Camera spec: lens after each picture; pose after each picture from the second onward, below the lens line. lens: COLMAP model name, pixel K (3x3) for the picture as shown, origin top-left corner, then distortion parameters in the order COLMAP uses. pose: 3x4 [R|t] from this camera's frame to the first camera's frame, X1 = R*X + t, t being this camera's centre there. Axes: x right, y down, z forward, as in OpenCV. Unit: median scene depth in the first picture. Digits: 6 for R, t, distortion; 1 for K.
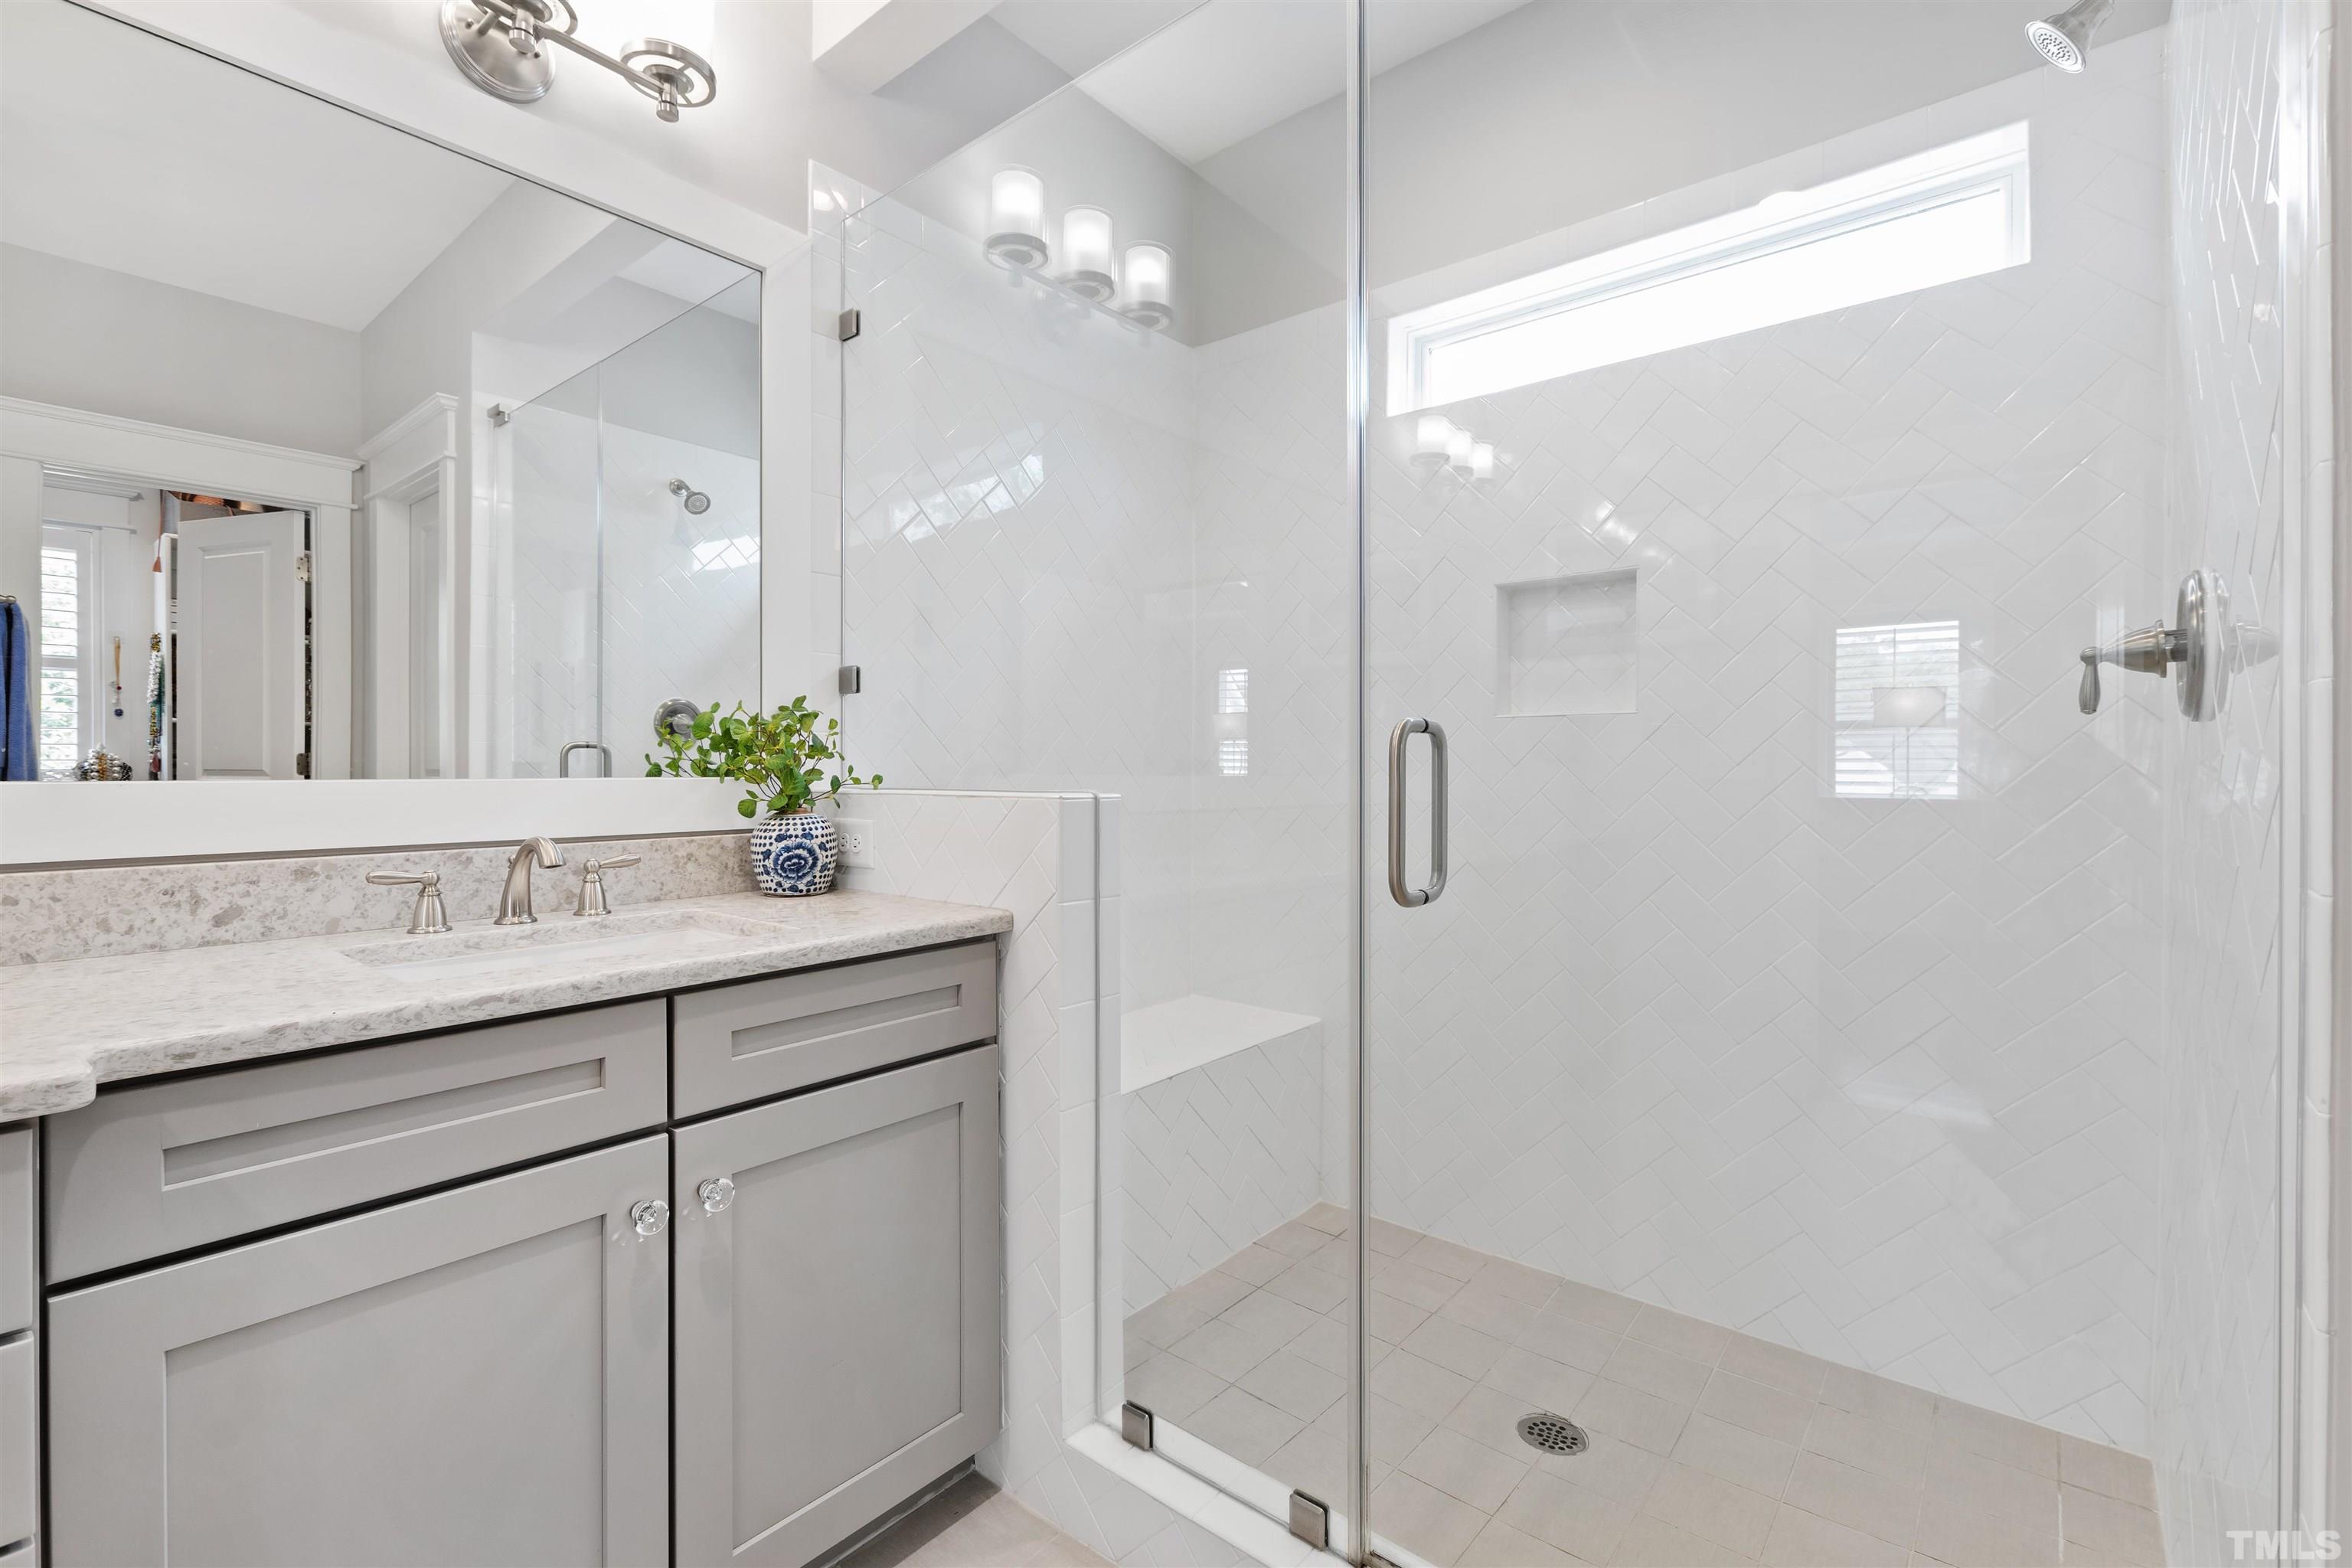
lens RADIAL K [[1040.7, 0, 1163.4], [0, 1040.7, 766.9], [0, 0, 1]] dist [0.008271, -0.001422]
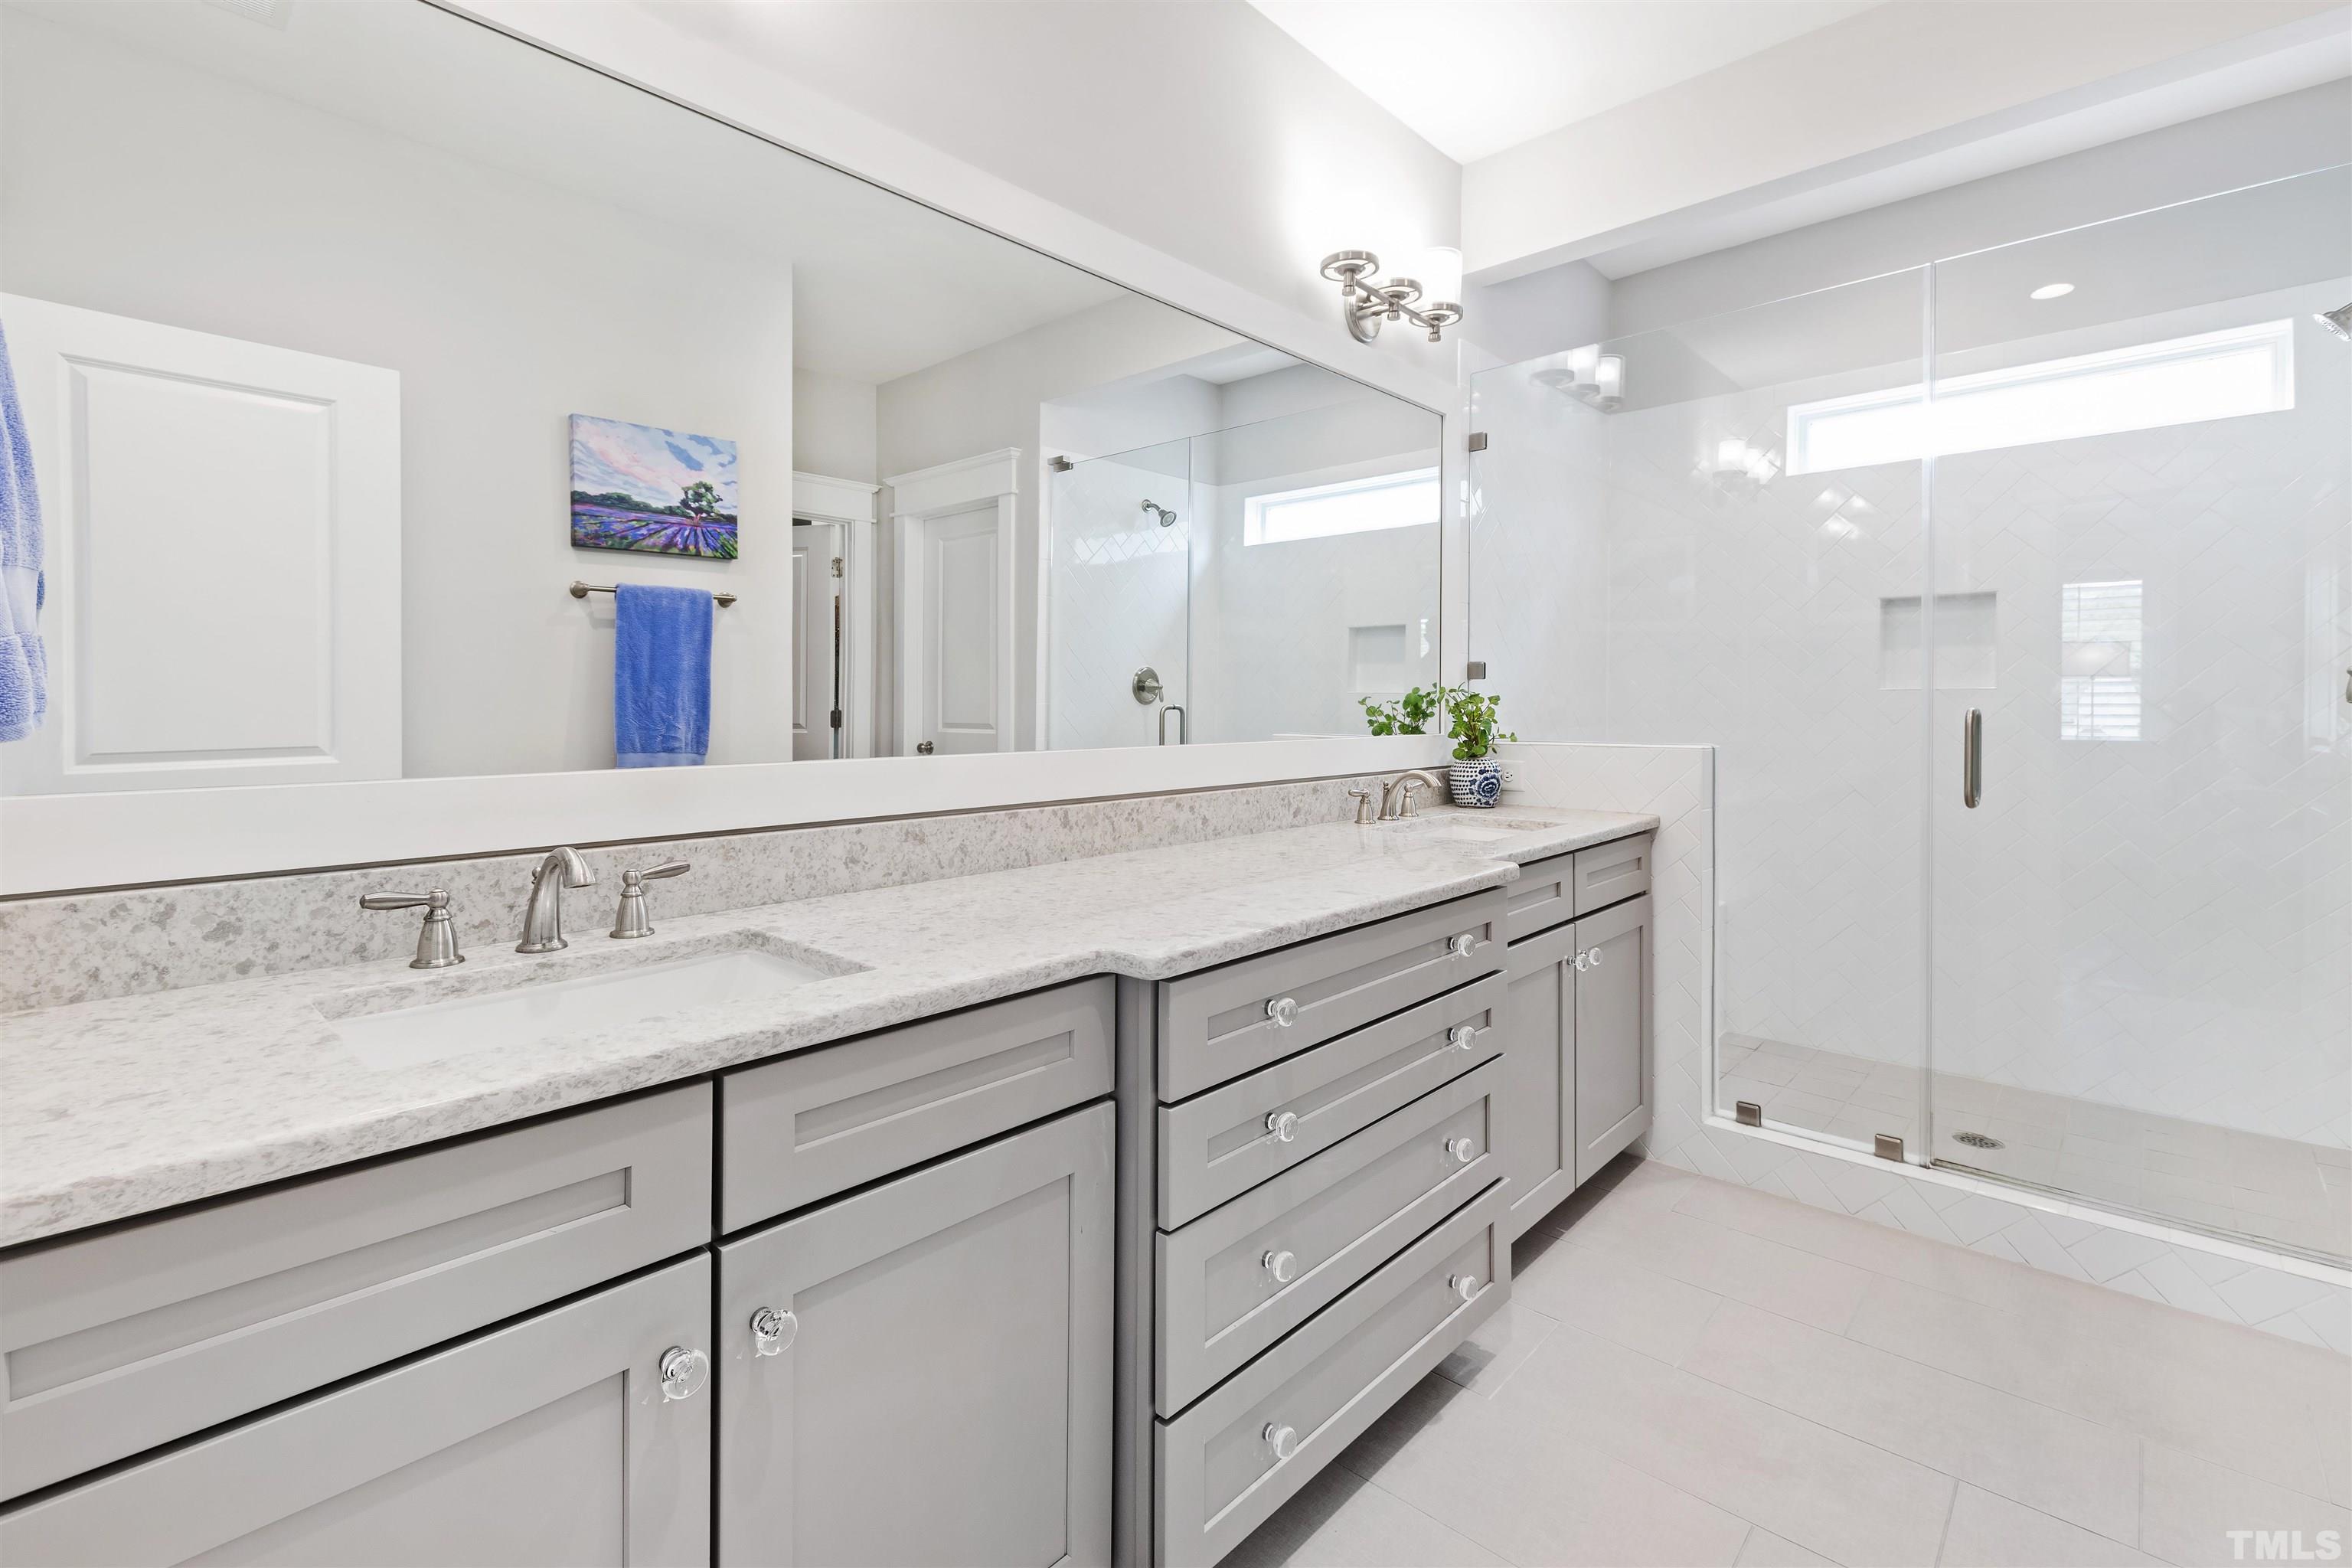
lens RADIAL K [[1040.7, 0, 1202.1], [0, 1040.7, 713.0], [0, 0, 1]] dist [0.008271, -0.001422]
pose [[0.998701, -0.003093, -0.050861, -0.721825], [0.003415, 0.999975, 0.006245, -0.035818], [0.050841, -0.006411, 0.998686, -0.652662]]
